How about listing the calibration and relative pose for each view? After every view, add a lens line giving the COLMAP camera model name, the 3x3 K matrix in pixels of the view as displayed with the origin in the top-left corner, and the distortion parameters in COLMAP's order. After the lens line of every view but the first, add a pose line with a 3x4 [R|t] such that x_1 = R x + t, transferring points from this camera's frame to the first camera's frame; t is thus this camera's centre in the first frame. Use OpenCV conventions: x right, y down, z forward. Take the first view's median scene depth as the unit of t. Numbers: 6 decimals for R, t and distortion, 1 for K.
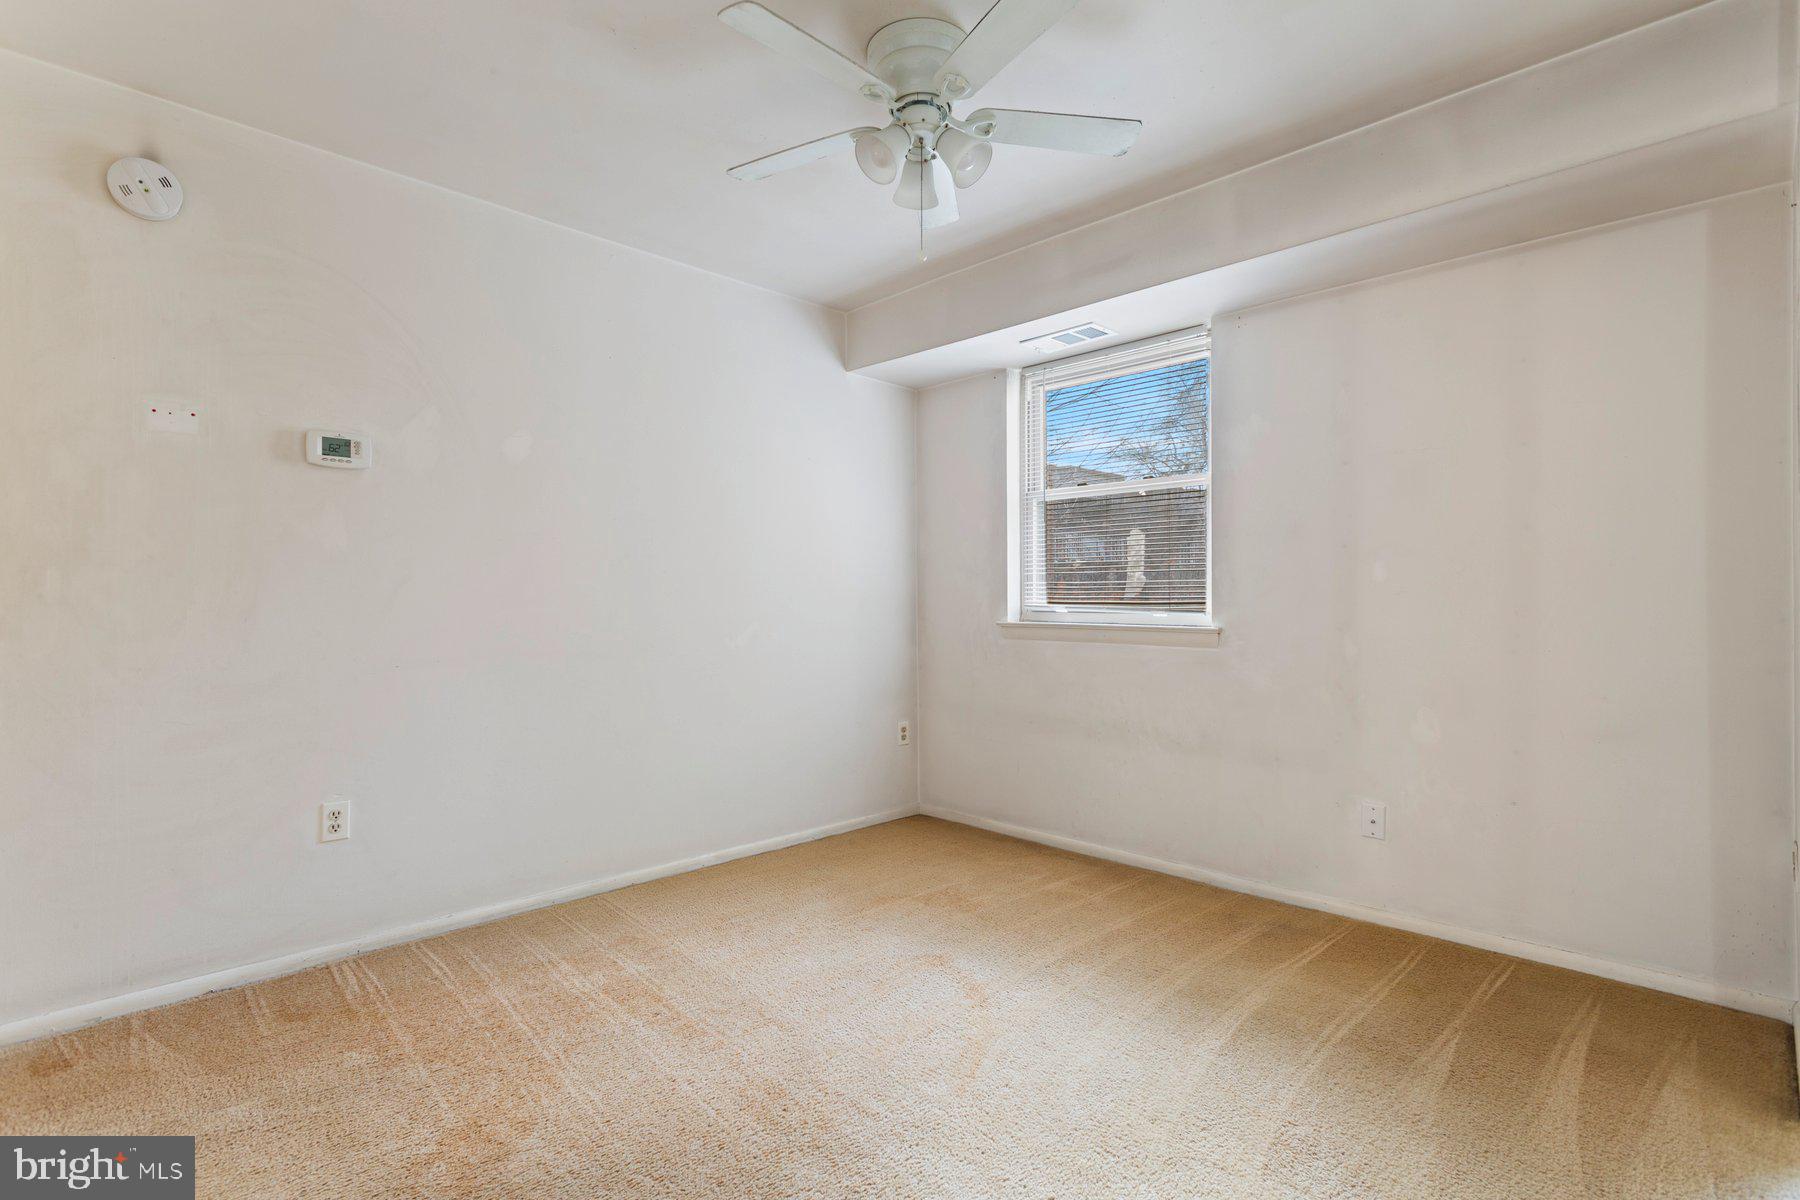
lens RADIAL K [[846.1, 0, 903.5], [0, 846.1, 592.0], [0, 0, 1]] dist [0.001416, 0.001918]
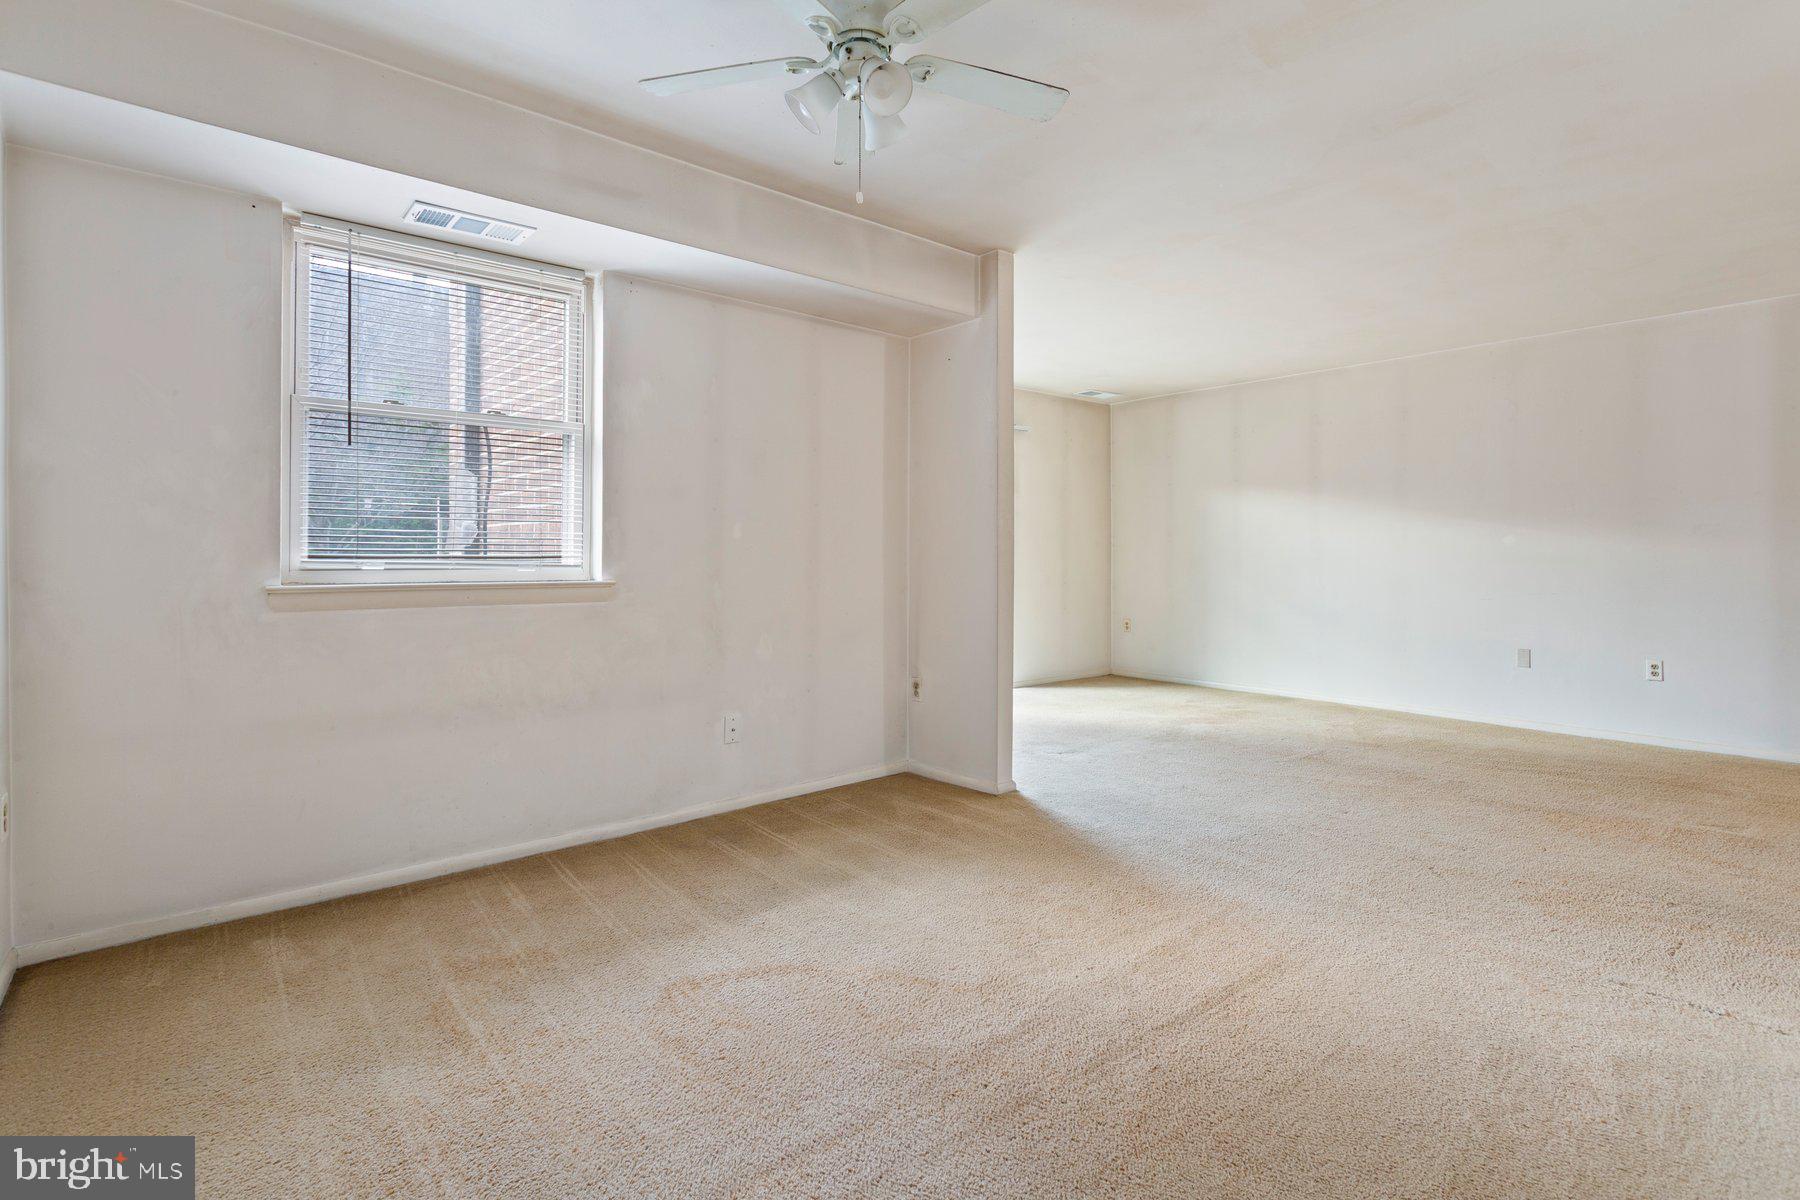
lens RADIAL K [[851.6, 0, 899.3], [0, 851.6, 545.4], [0, 0, 1]] dist [0.000043, -0.000057]
pose [[0.096316, 0.011721, 0.995282, -0.618690], [-0.008185, 0.999906, -0.010984, 0.008782], [-0.995317, -0.007089, 0.096403, 0.574167]]
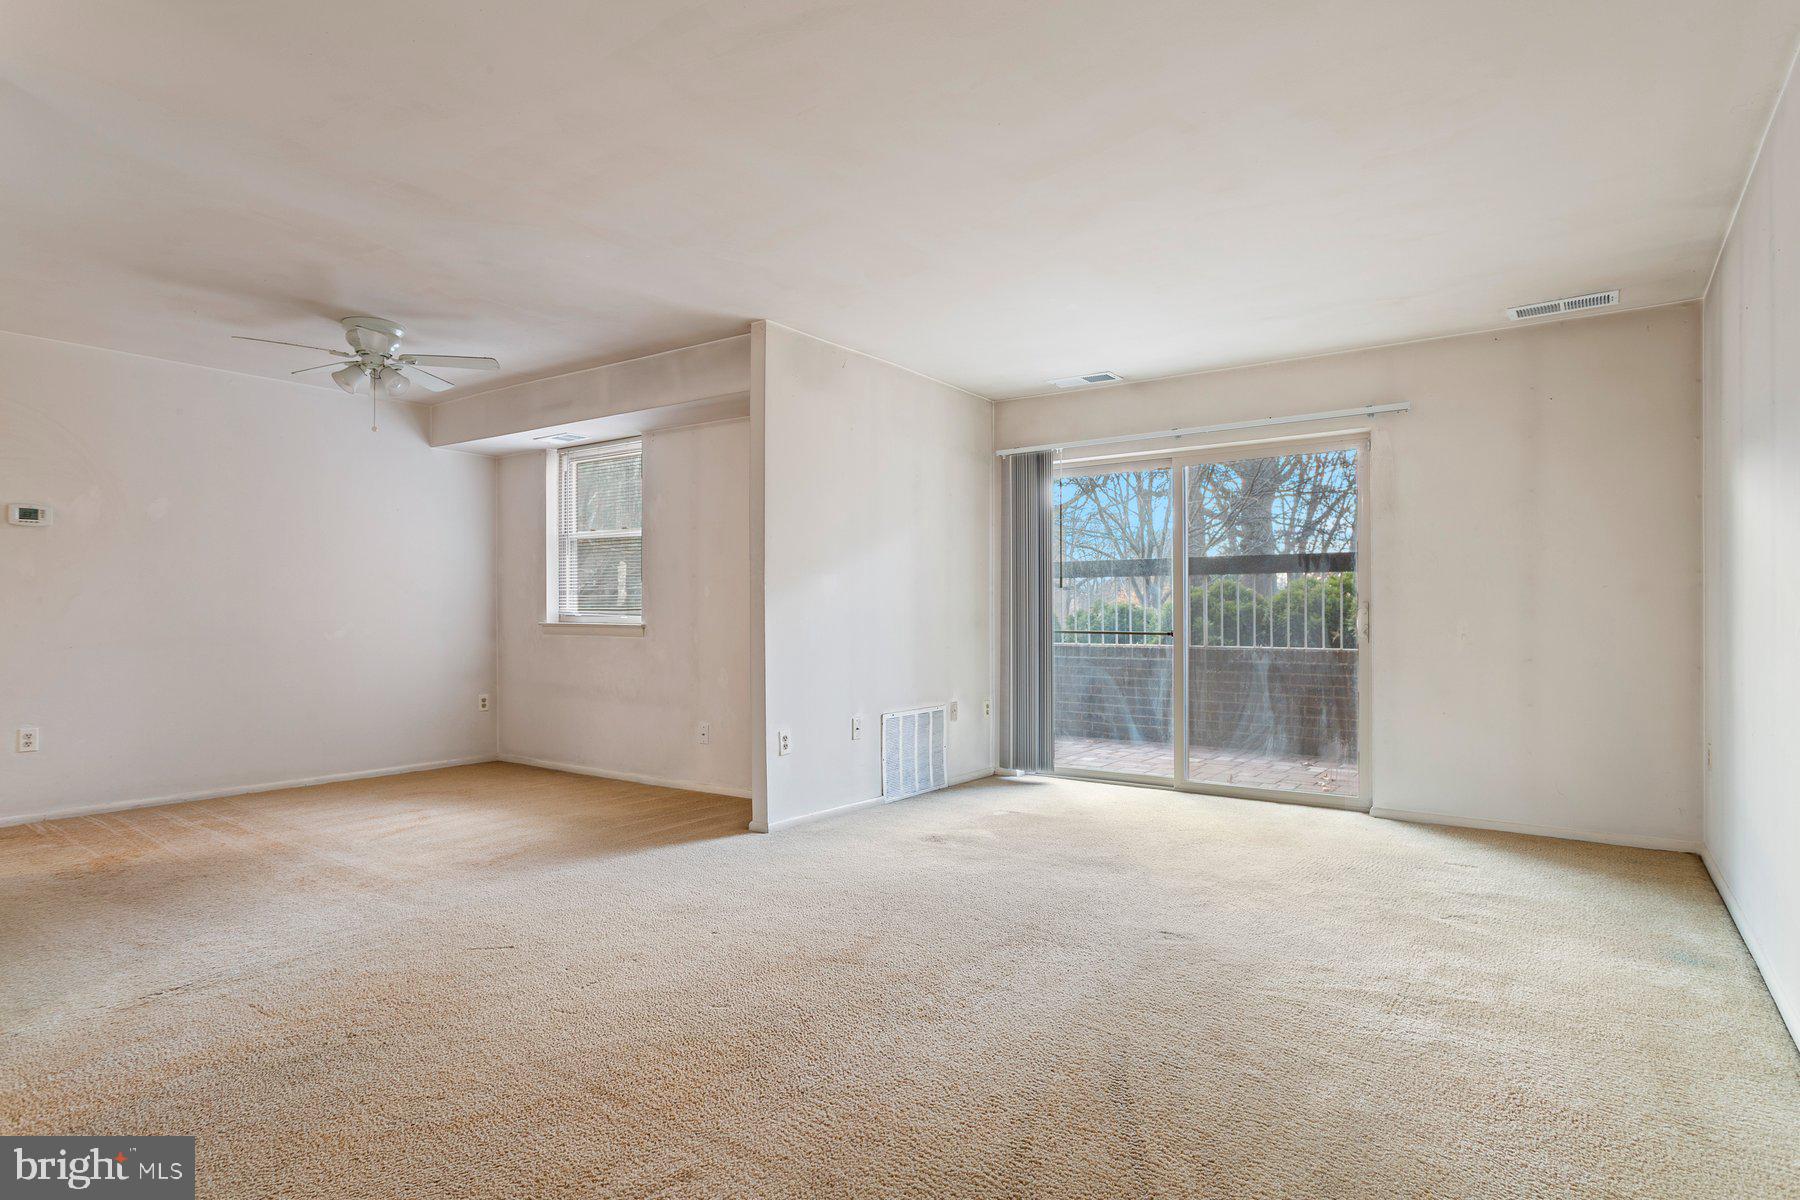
lens RADIAL K [[950.1, 0, 904.0], [0, 950.1, 608.1], [0, 0, 1]] dist [-0.003965, 0.002202]
pose [[0.985481, 0.002010, 0.169772, 0.568210], [-0.003102, 0.999976, 0.006168, -0.002552], [-0.169756, -0.006605, 0.985464, -0.904509]]
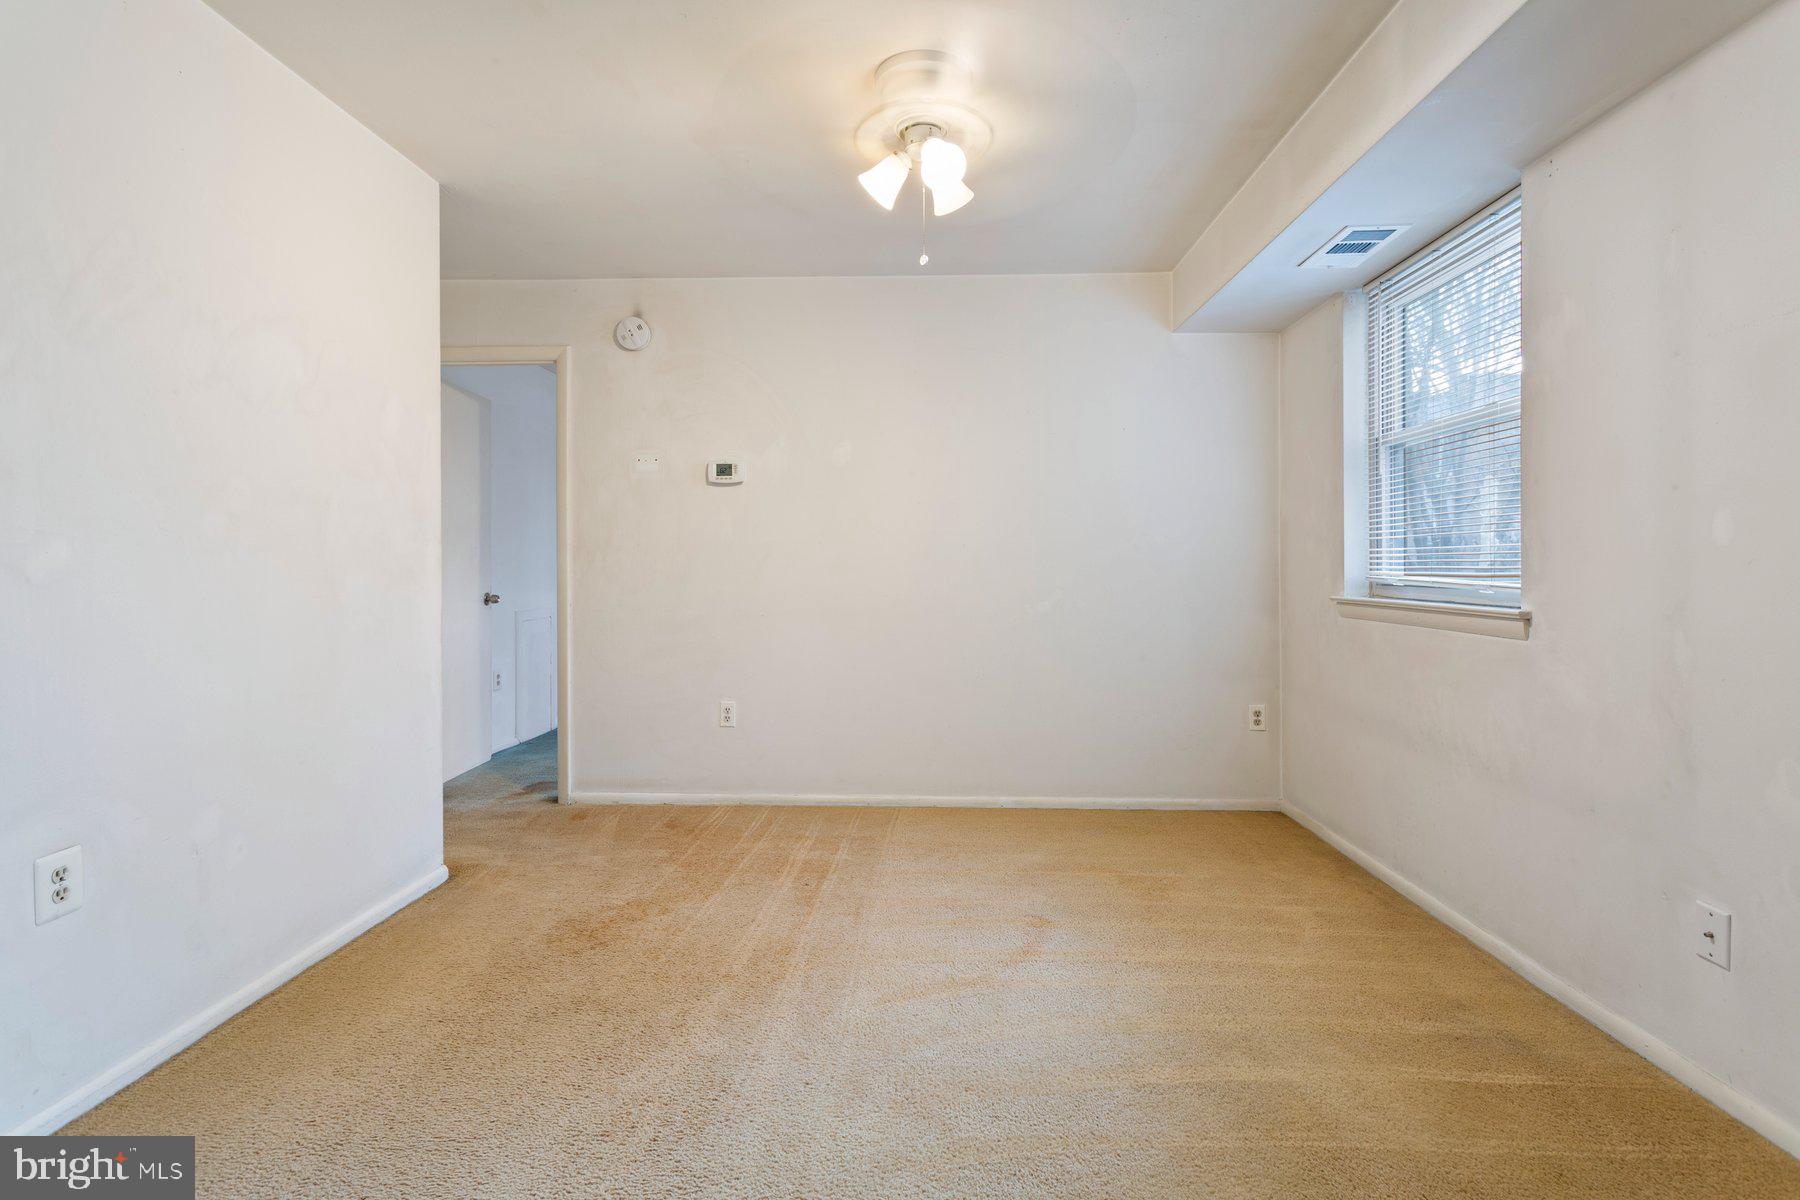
lens RADIAL K [[853.7, 0, 903.8], [0, 853.7, 569.8], [0, 0, 1]] dist [-0.000831, 0.000290]
pose [[0.688772, 0.002225, -0.724974, 0.542044], [0.006478, 0.999936, 0.009224, -0.001971], [0.724949, -0.011050, 0.688714, 0.139658]]
